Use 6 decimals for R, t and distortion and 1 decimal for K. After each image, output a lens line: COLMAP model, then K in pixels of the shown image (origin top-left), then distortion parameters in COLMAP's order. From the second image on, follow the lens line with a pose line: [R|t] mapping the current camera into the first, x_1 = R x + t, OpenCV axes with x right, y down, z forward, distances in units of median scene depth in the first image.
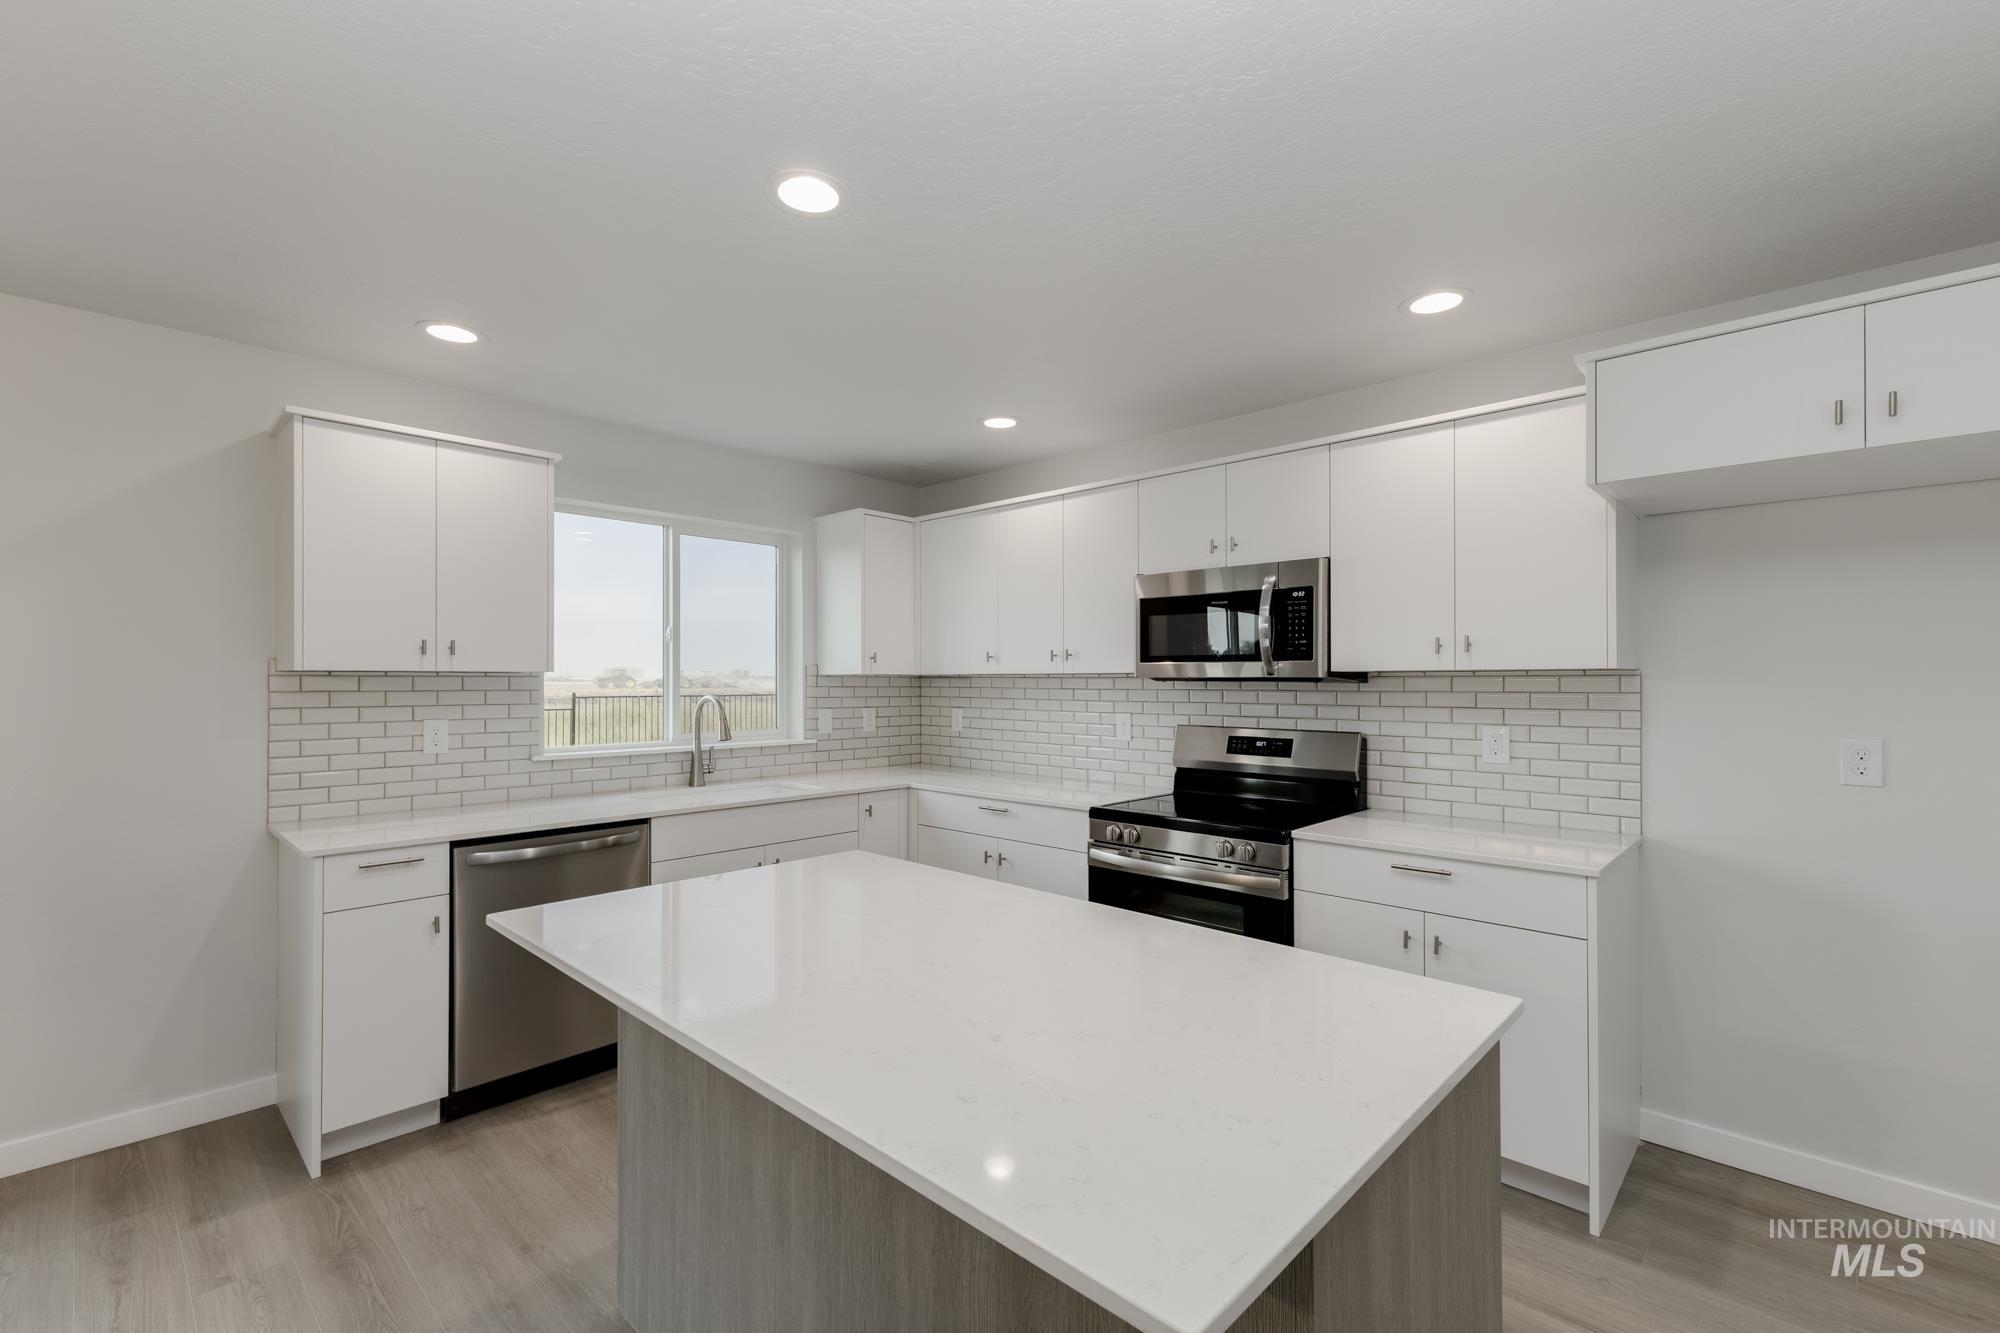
lens RADIAL K [[883.3, 0, 1003.1], [0, 883.3, 674.7], [0, 0, 1]] dist [0.009140, 0.000260]
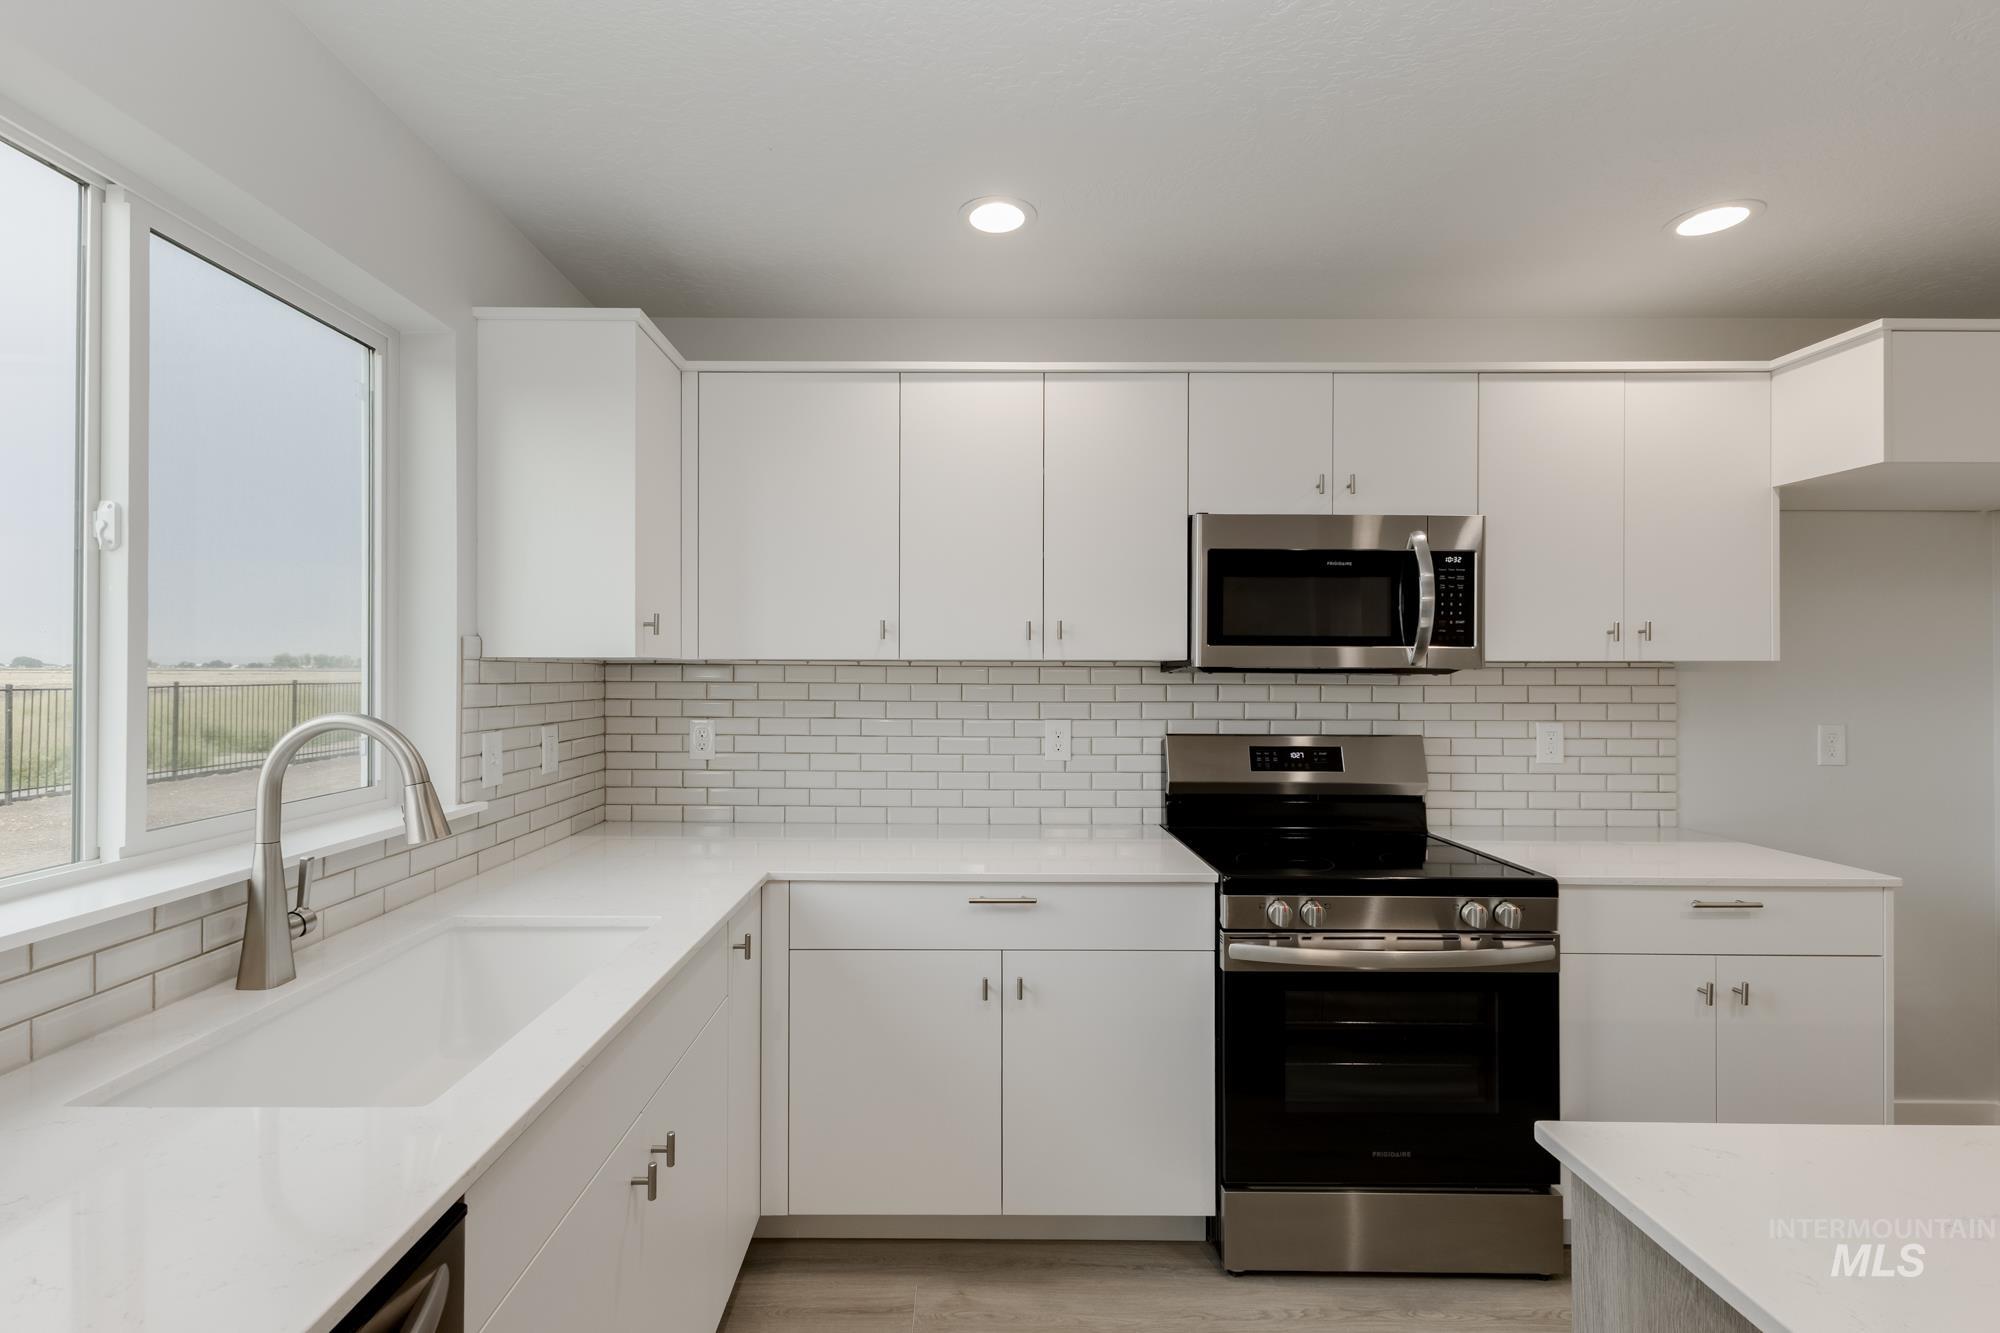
lens RADIAL K [[883.3, 0, 996.6], [0, 883.3, 665.5], [0, 0, 1]] dist [0.009140, 0.000260]
pose [[0.724667, 0.006527, 0.689068, -0.368129], [-0.007694, 0.999969, -0.001381, 0.003396], [-0.689056, -0.004301, 0.724695, 0.549051]]
